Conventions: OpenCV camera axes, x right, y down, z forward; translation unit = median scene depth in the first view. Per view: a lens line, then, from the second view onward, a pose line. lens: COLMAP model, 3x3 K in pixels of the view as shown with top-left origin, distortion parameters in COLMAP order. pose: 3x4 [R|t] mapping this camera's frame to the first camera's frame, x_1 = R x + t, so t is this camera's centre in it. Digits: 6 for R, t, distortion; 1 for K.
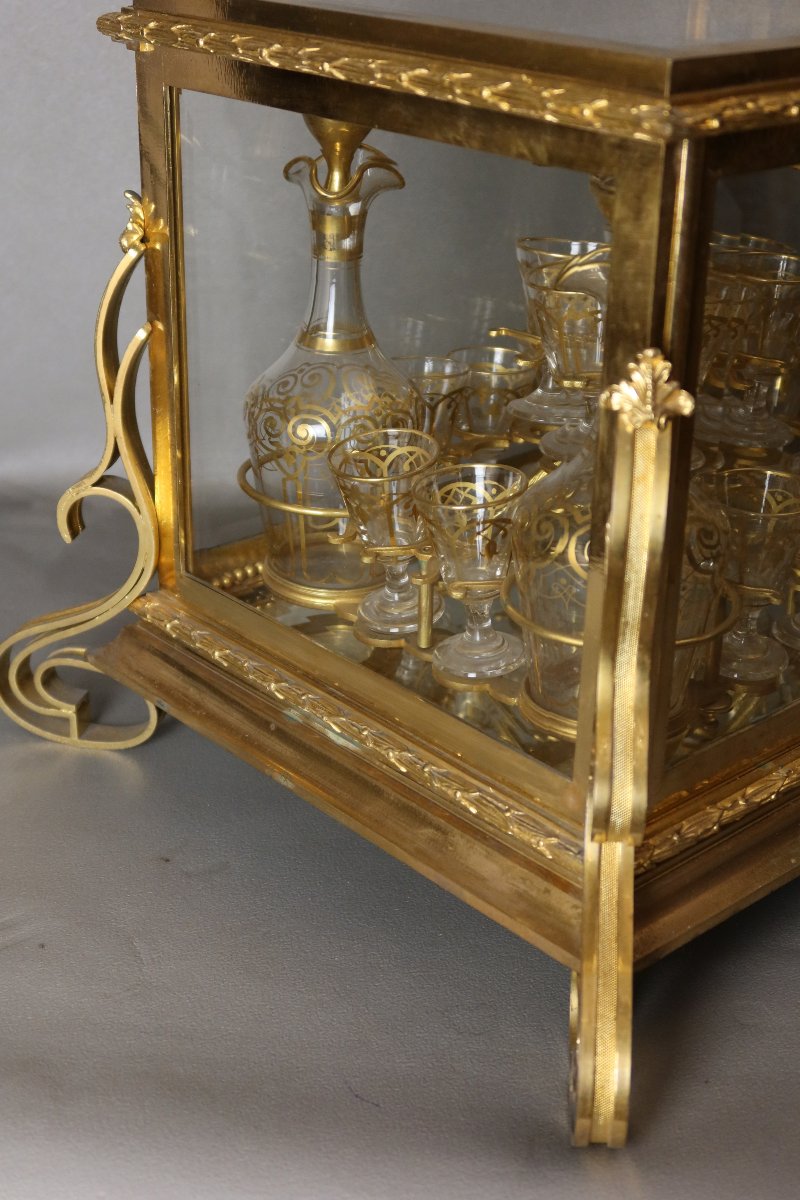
lens RADIAL K [[1714.5, 0, 400.0], [0, 1714.5, 600.0], [0, 0, 1]] dist [-0.003631, -0.005249]
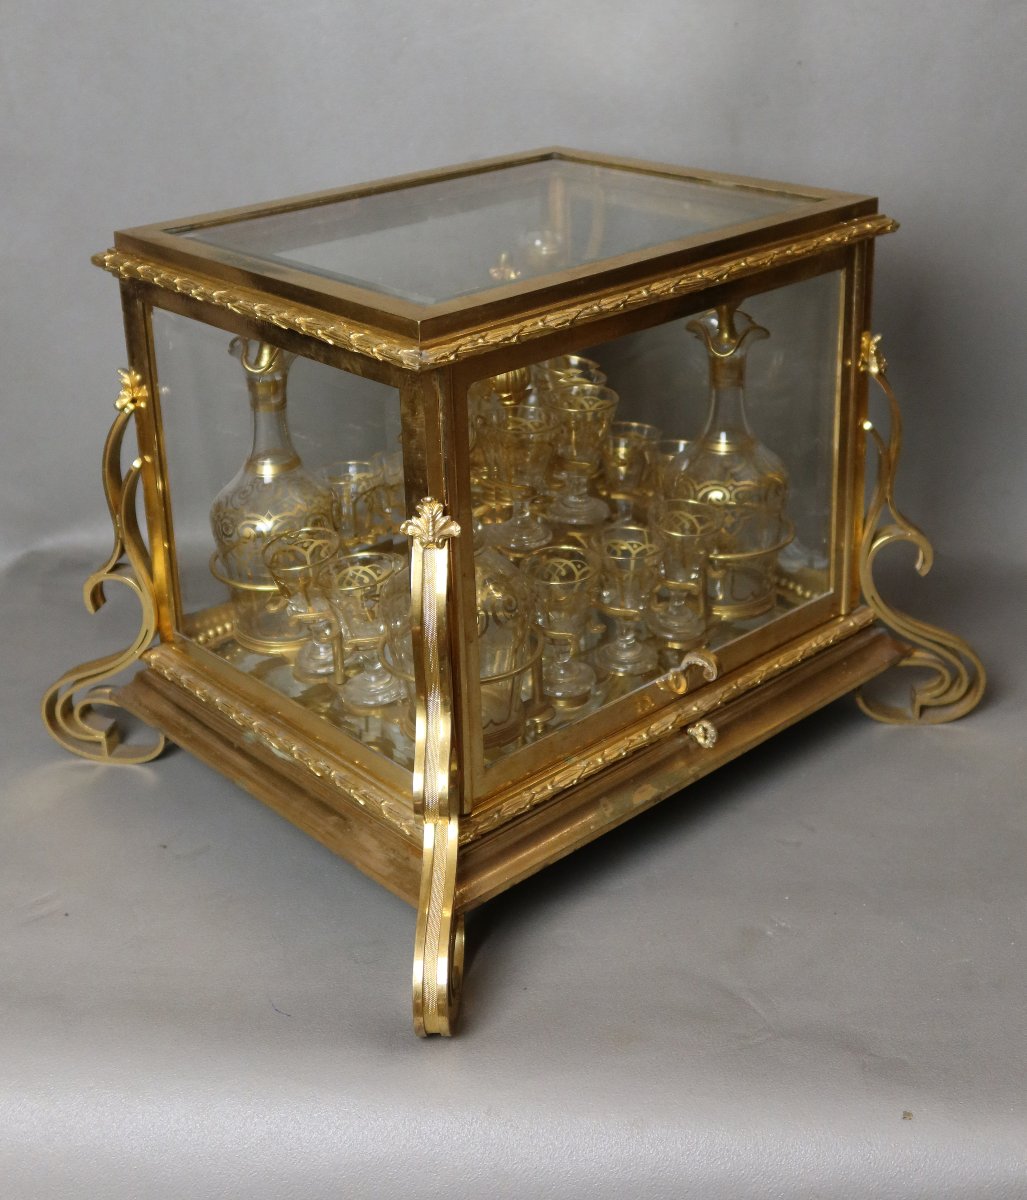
lens RADIAL K [[1619.3, 0, 510.0], [0, 1619.3, 424.6], [0, 0, 1]] dist [-0.012985, 0.048689]
pose [[0.998787, -0.049165, -0.002637, 0.167420], [0.048728, 0.994737, -0.090132, -0.056630], [0.007055, 0.089895, 0.995926, -0.332871]]
